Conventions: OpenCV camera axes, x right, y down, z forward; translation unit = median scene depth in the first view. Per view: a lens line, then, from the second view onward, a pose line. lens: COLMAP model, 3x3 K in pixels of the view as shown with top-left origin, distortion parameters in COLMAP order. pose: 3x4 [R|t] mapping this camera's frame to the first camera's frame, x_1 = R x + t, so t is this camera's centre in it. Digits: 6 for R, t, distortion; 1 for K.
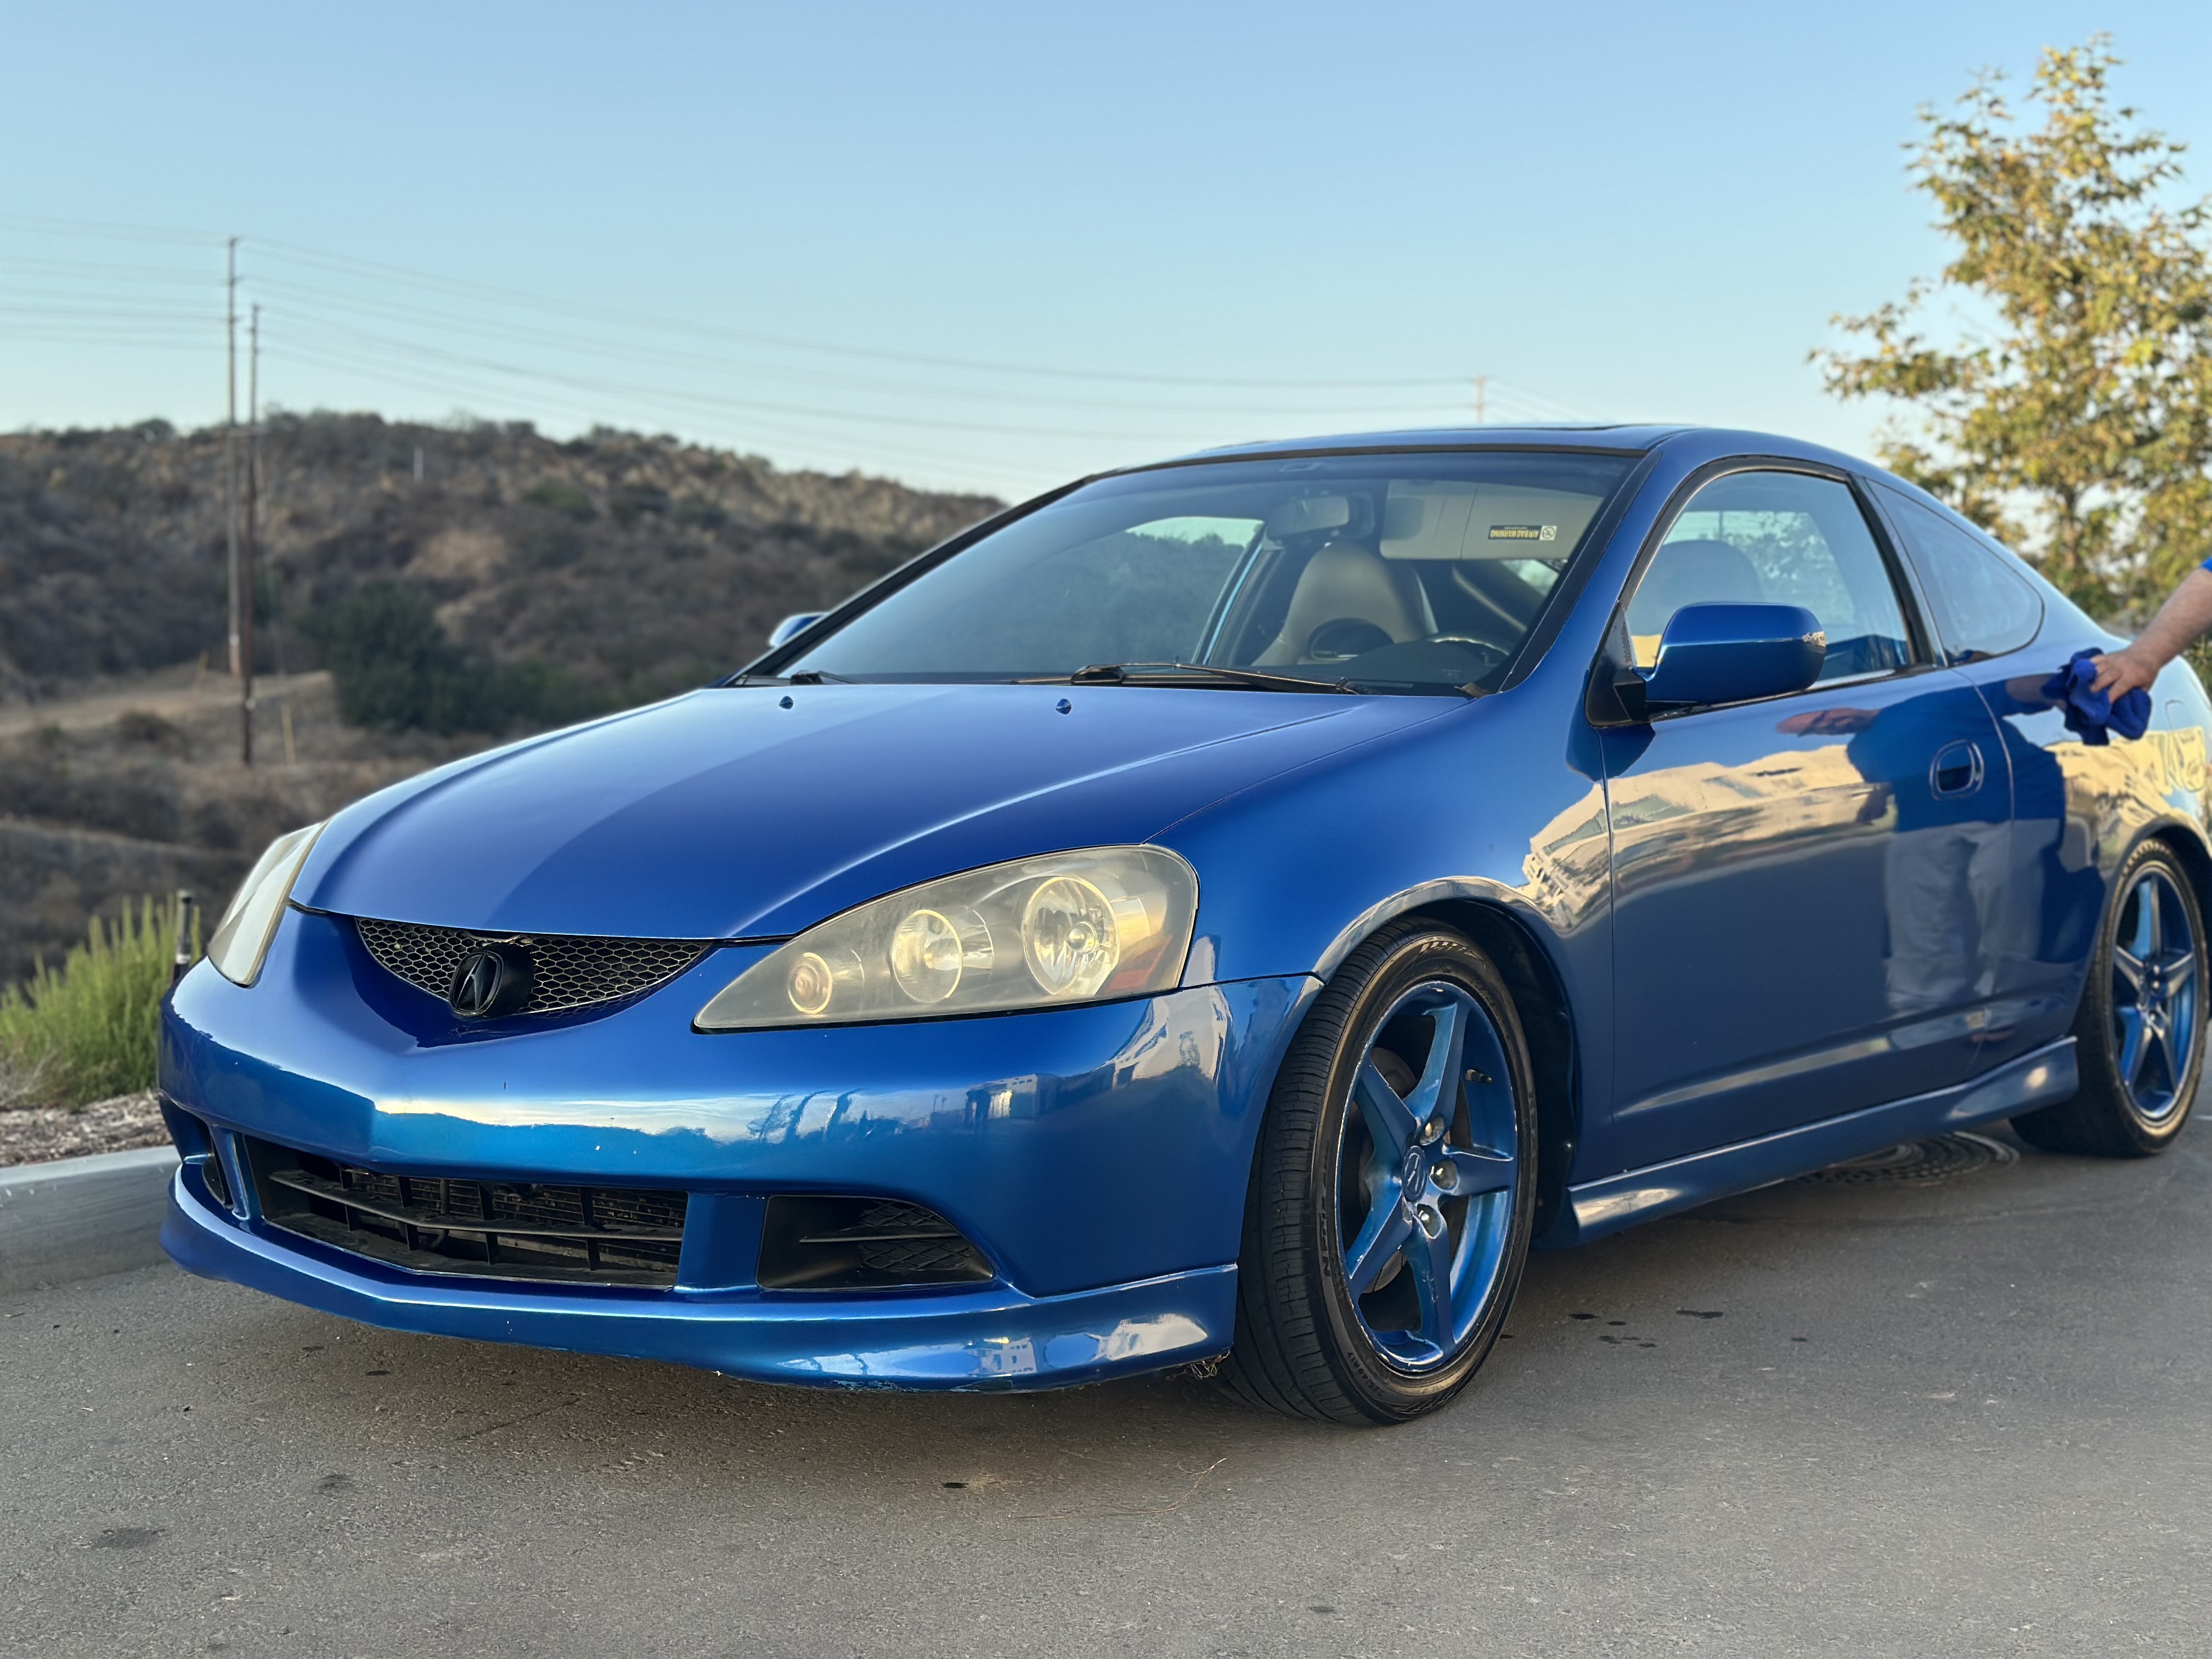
lens RADIAL K [[3104.8, 0, 1106.4], [0, 3104.8, 752.1], [0, 0, 1]] dist [0.191633, -0.443029]
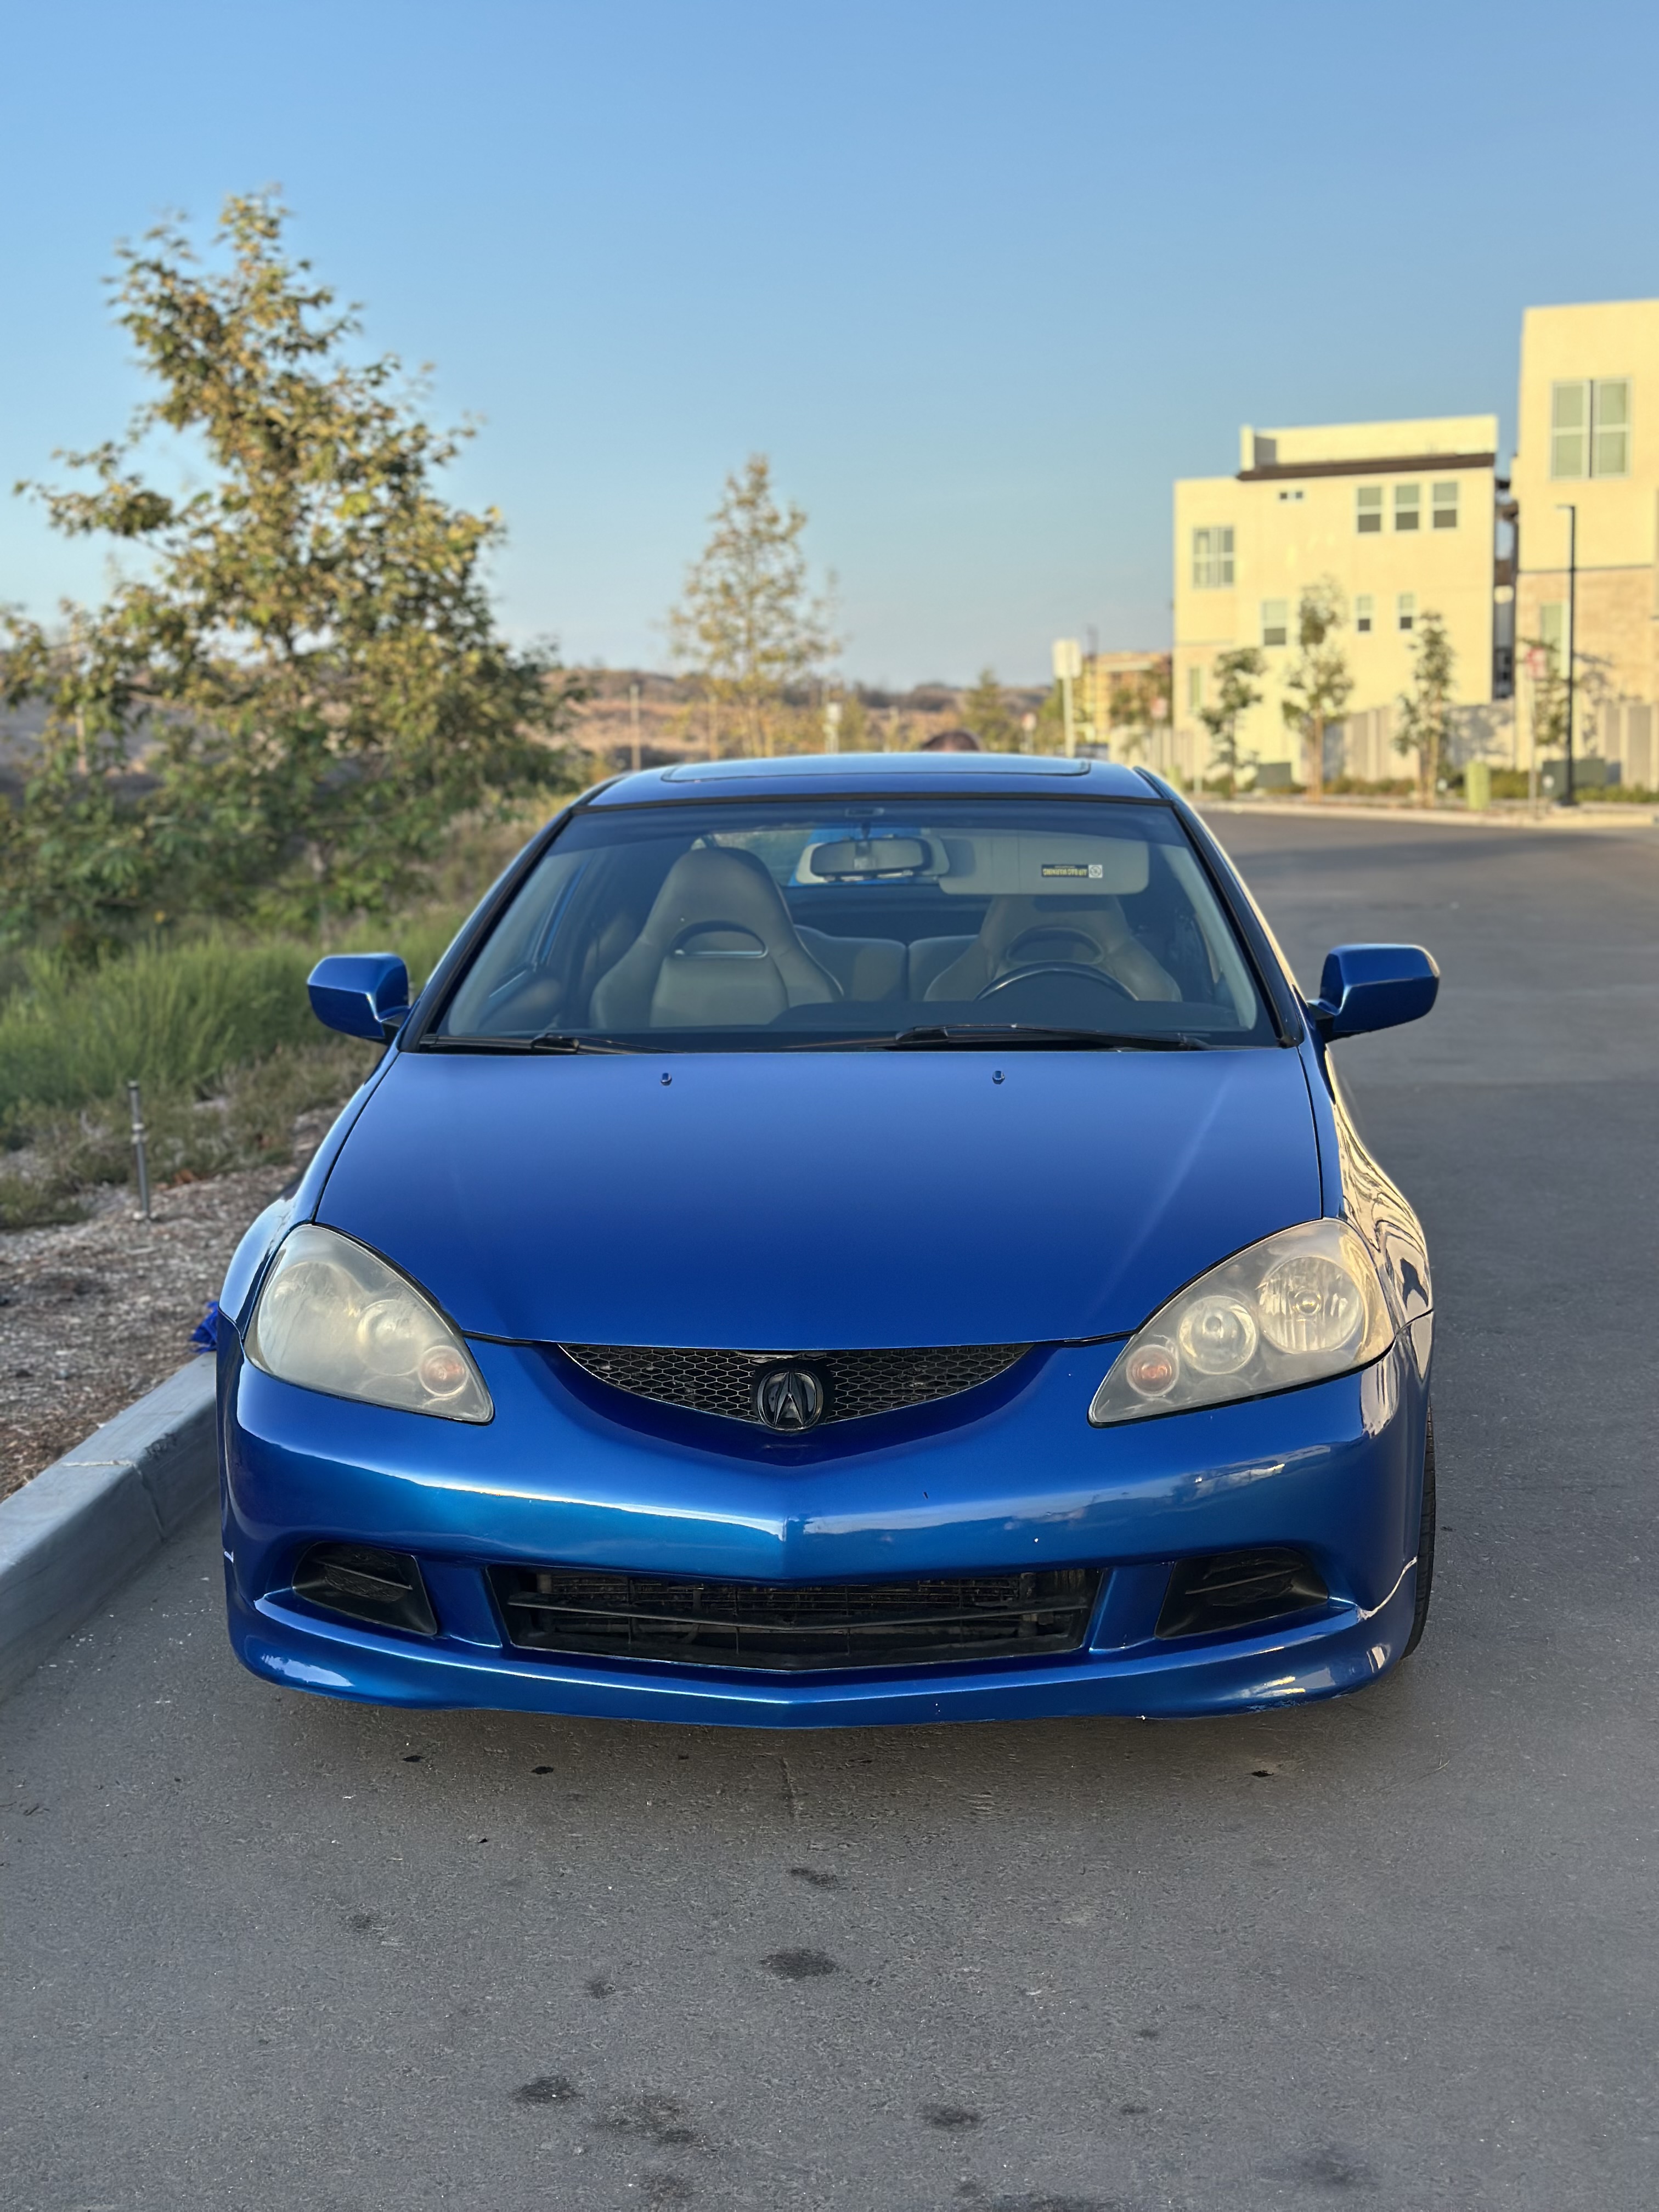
lens RADIAL K [[3118.0, 0, 829.5], [0, 3118.0, 1106.0], [0, 0, 1]] dist [0.176616, -0.396638]
pose [[0.827908, -0.077676, 0.555459, -0.138462], [0.027690, 0.994816, 0.097844, -0.023306], [-0.560180, -0.065625, 0.825767, 0.020418]]
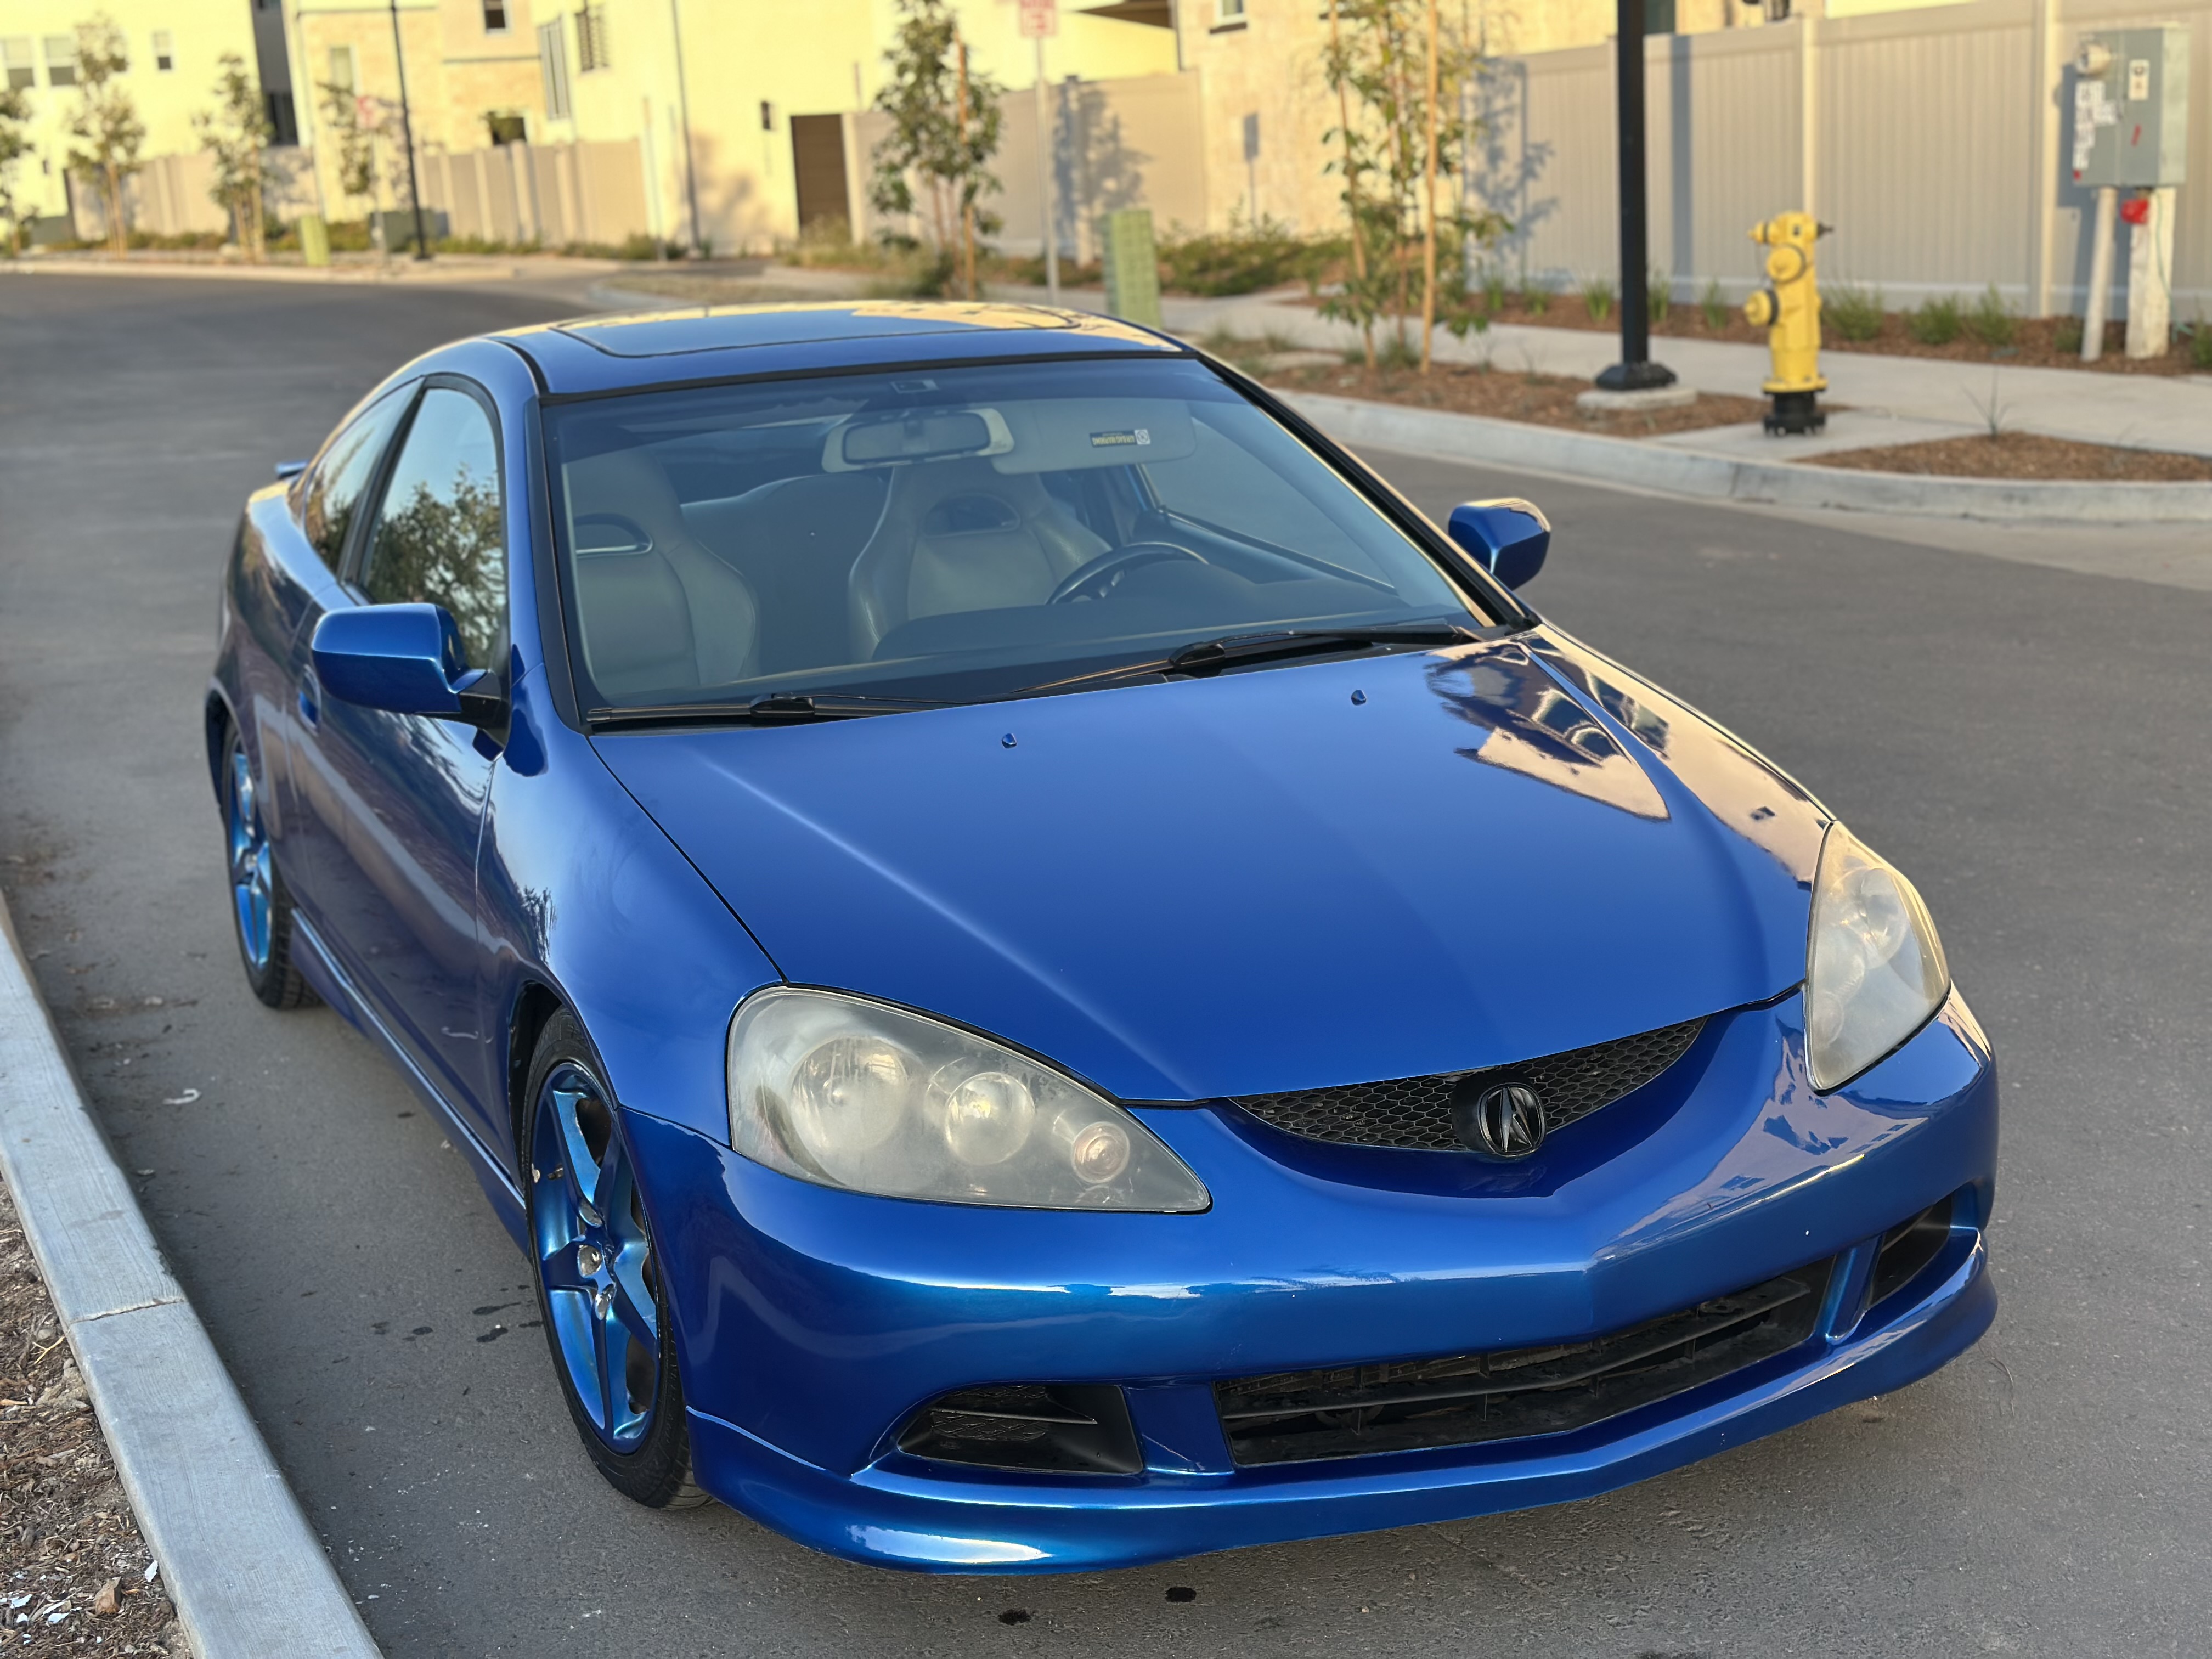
lens RADIAL K [[3092.8, 0, 1106.0], [0, 3092.8, 829.5], [0, 0, 1]] dist [0.205967, -0.492610]
pose [[0.459224, -0.212474, 0.862536, -0.182887], [0.060938, 0.976221, 0.208035, -0.036923], [-0.886228, -0.042974, 0.461252, 0.122391]]
